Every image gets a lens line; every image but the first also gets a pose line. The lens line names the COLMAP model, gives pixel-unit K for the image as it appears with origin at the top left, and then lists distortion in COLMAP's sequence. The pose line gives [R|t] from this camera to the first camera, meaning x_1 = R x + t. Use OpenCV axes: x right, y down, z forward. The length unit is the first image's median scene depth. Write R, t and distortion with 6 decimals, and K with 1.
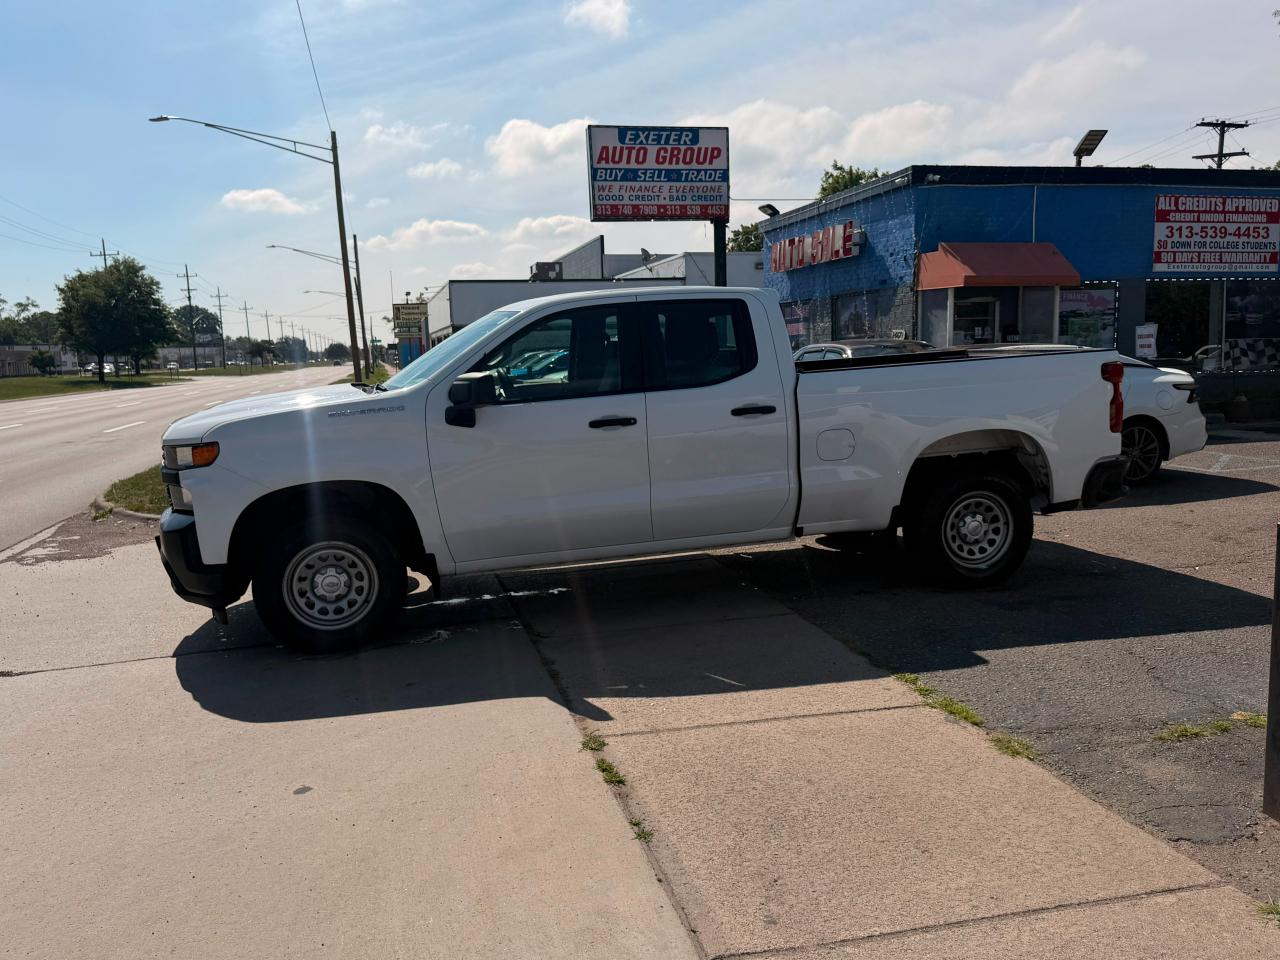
lens RADIAL K [[1052.6, 0, 643.9], [0, 1052.6, 482.1], [0, 0, 1]] dist [0.093382, -0.158376]
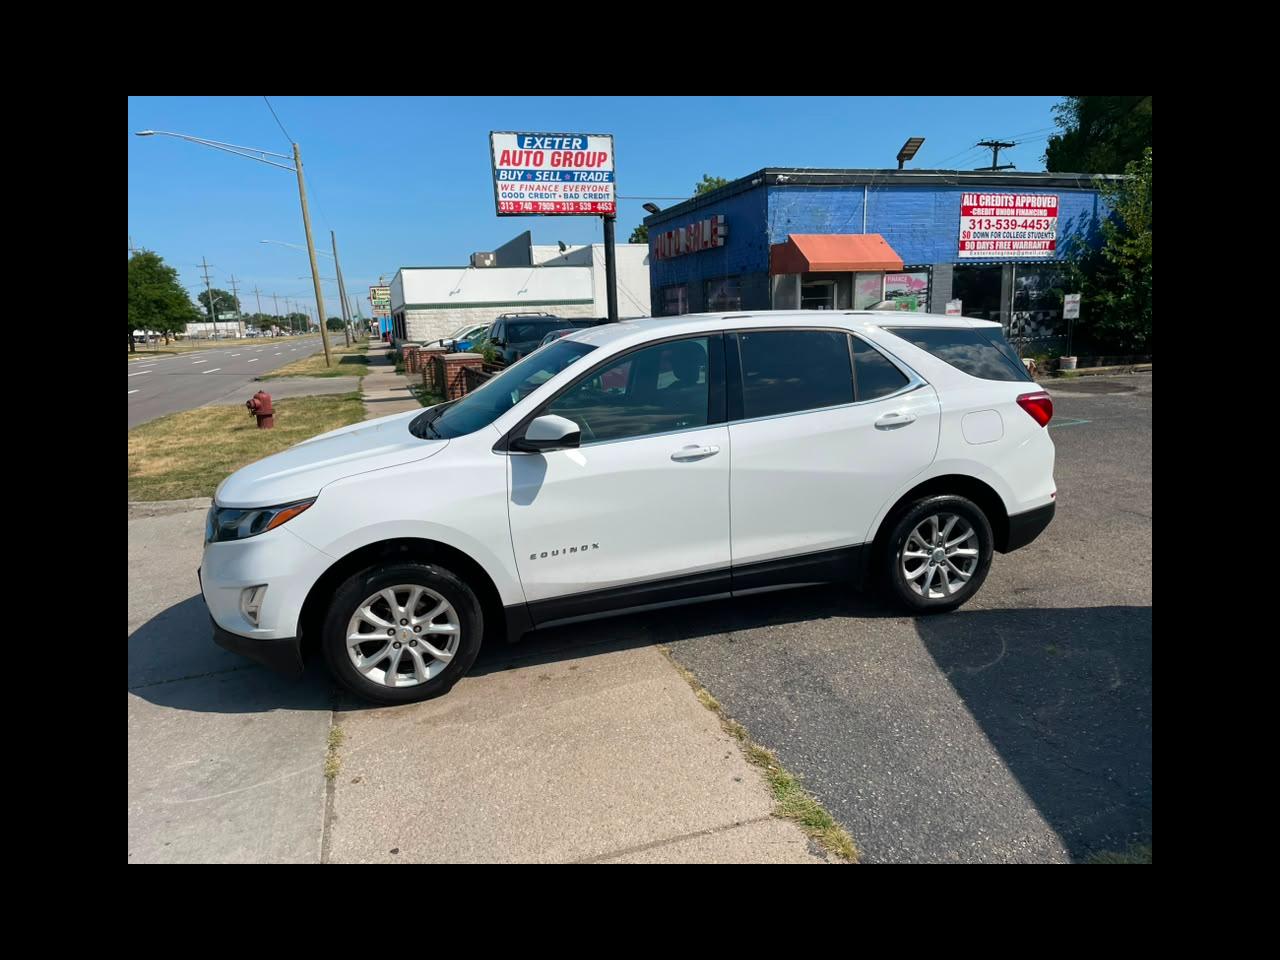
lens RADIAL K [[776.6, 0, 642.7], [0, 776.6, 474.3], [0, 0, 1]] dist [0.072754, -0.096468]
pose [[0.995993, -0.029718, 0.084347, 0.028892], [0.023636, 0.997109, 0.072212, -0.021041], [-0.086249, -0.069929, 0.993816, 0.108014]]
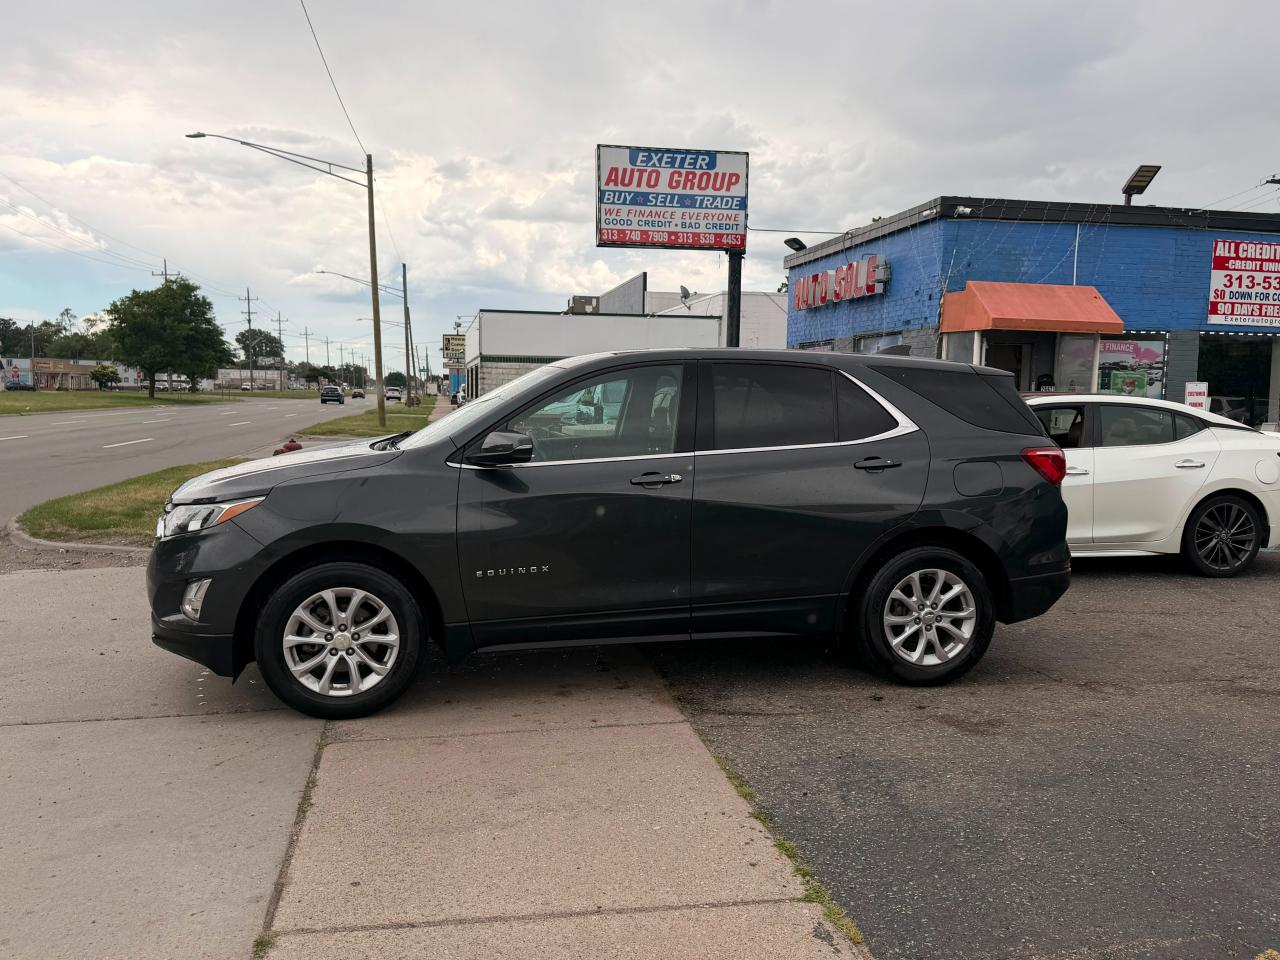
lens RADIAL K [[1049.5, 0, 644.5], [0, 1049.5, 488.5], [0, 0, 1]] dist [0.091259, -0.137561]
pose [[0.997832, 0.047874, -0.045164, 0.045223], [-0.049260, 0.998332, -0.030108, -0.006323], [0.043647, 0.032267, 0.998526, 0.076646]]
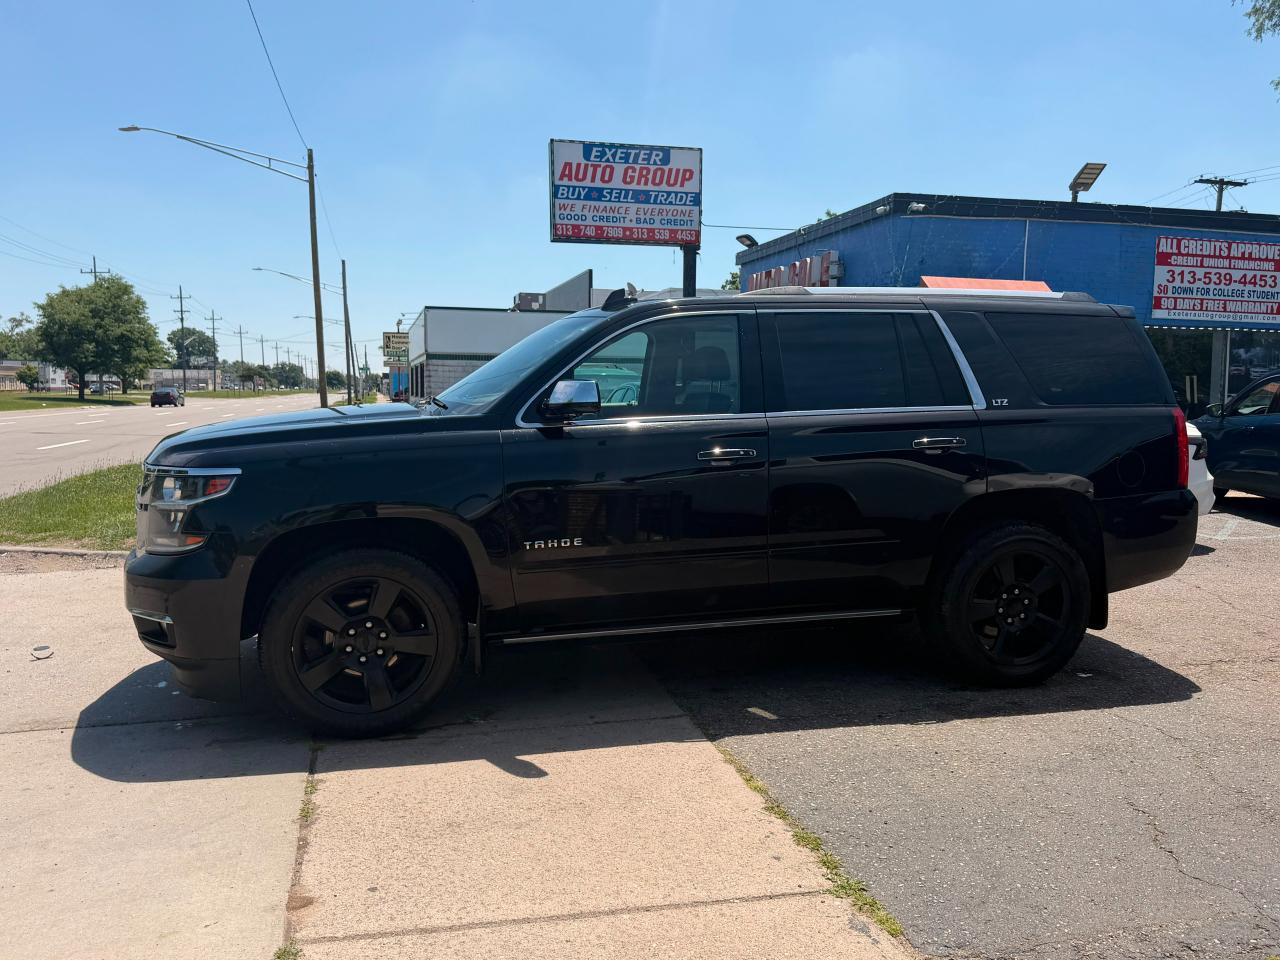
lens RADIAL K [[1052.6, 0, 643.9], [0, 1052.6, 482.1], [0, 0, 1]] dist [0.093382, -0.158376]
pose [[0.999290, 0.036991, 0.007155, 0.033163], [-0.036705, 0.998653, -0.036681, -0.004480], [-0.008502, 0.036392, 0.999301, 0.078994]]
